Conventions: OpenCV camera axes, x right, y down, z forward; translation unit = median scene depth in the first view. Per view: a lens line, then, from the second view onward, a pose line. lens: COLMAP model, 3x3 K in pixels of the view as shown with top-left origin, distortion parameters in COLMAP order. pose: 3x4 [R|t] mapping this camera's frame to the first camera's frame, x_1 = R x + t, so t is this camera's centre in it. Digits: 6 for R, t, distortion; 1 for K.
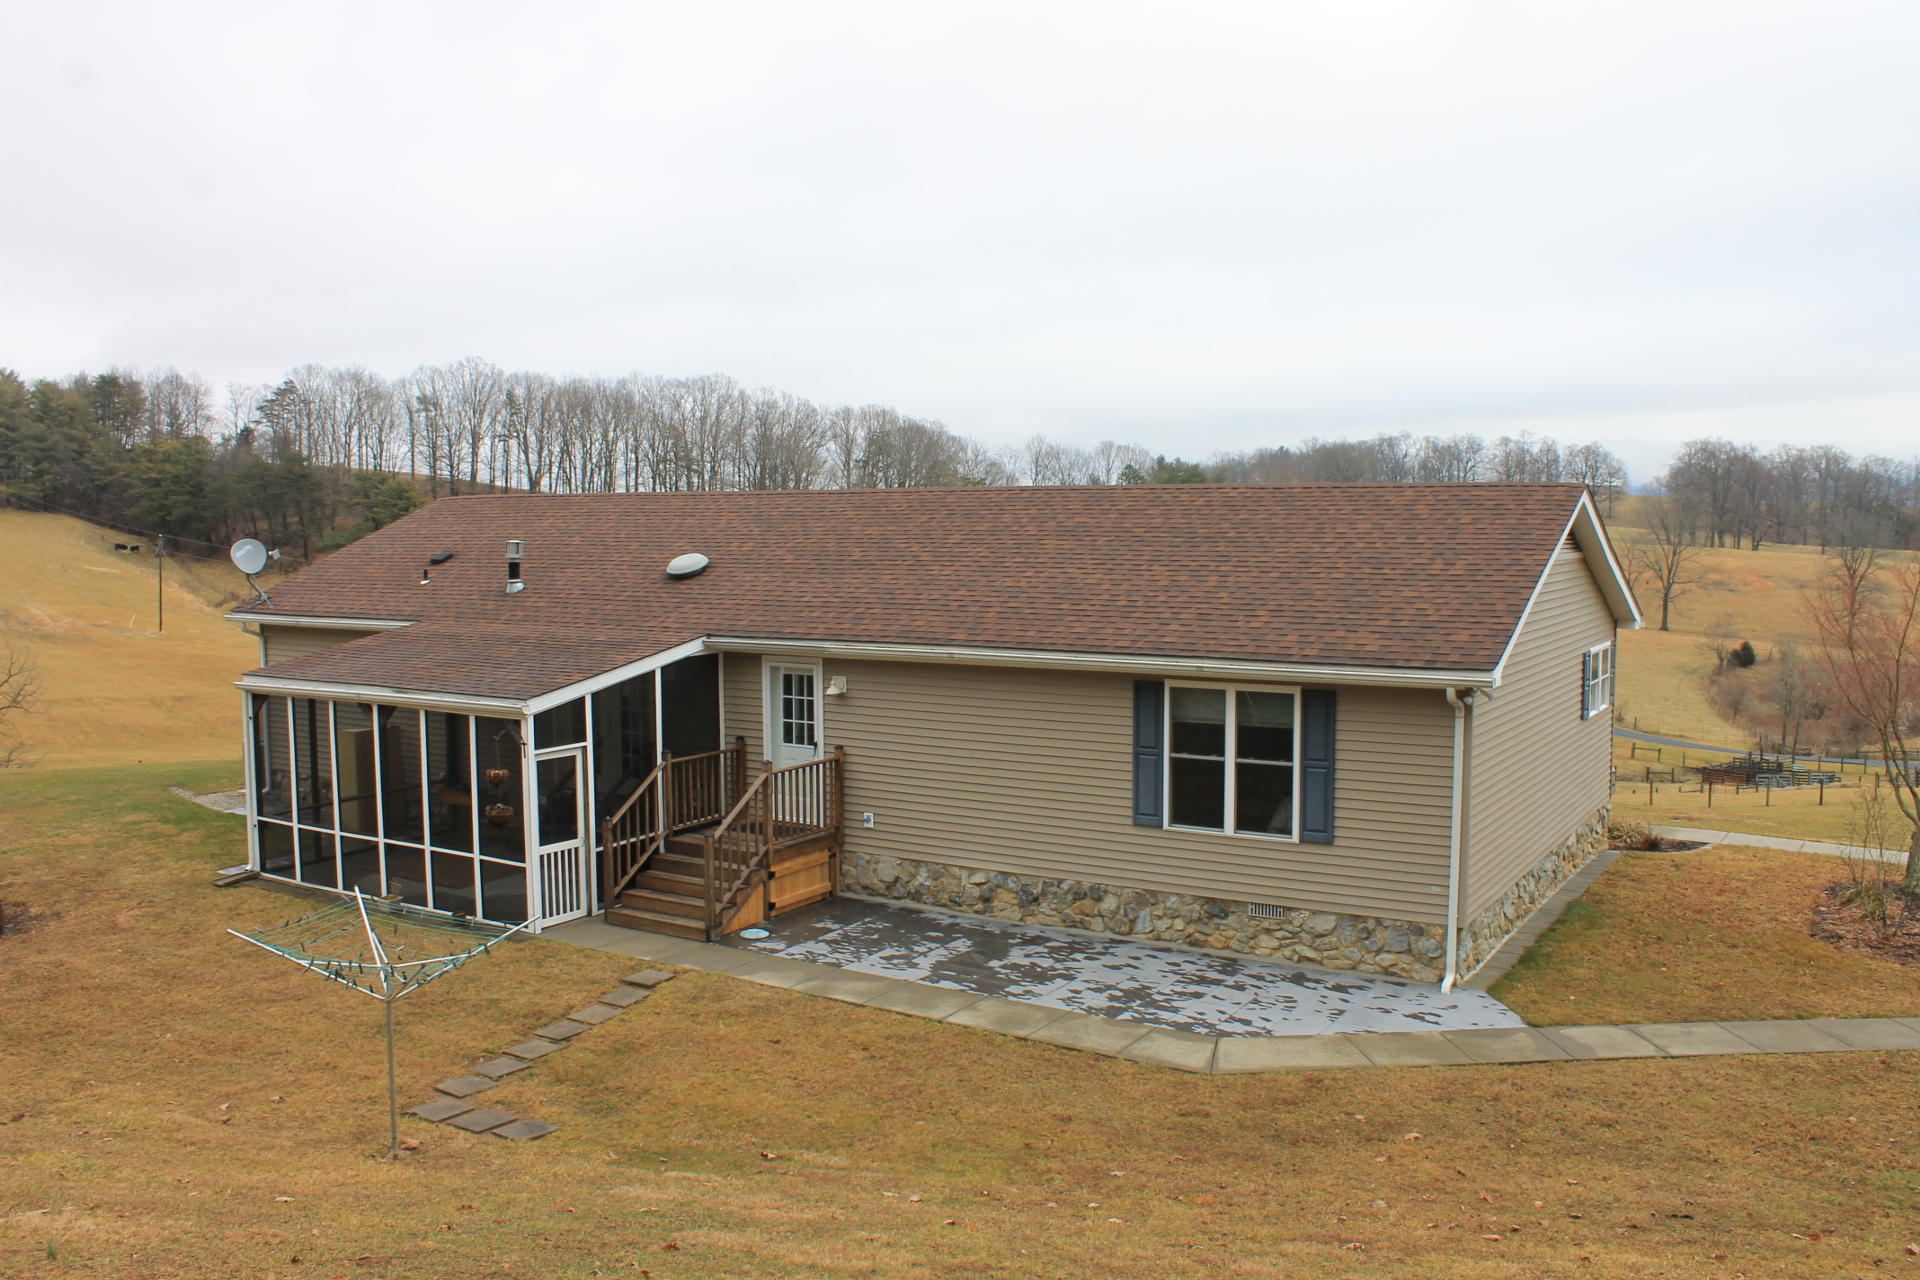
lens RADIAL K [[1643.5, 0, 960.0], [0, 1643.5, 640.0], [0, 0, 1]] dist [-0.076071, 0.000267]
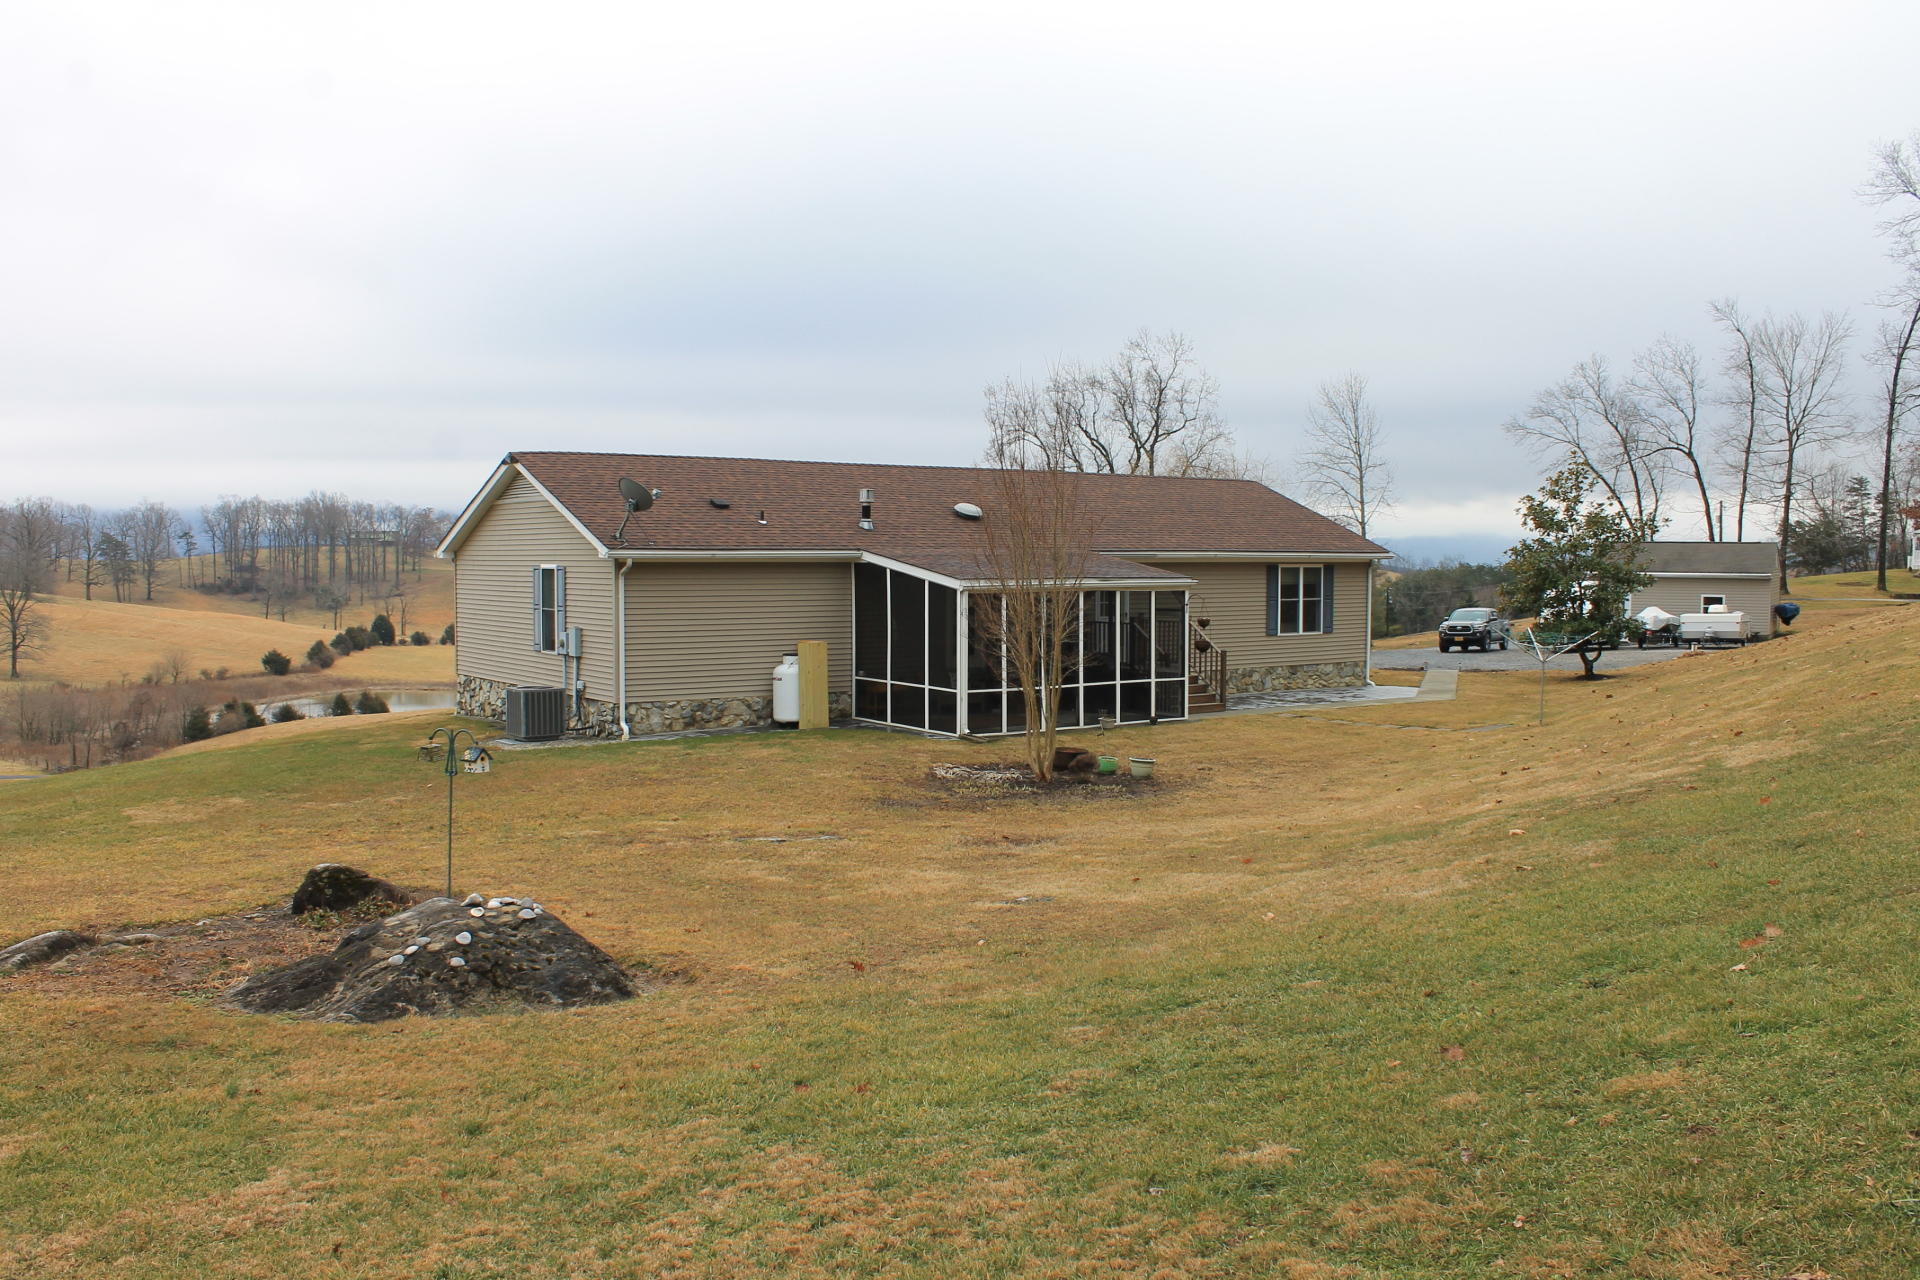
lens RADIAL K [[1643.5, 0, 960.0], [0, 1643.5, 640.0], [0, 0, 1]] dist [-0.076071, 0.000267]
pose [[0.356848, -0.044977, 0.933079, -1.956613], [0.066757, 0.997514, 0.022552, 0.045752], [-0.931774, 0.054242, 0.358963, 0.618606]]
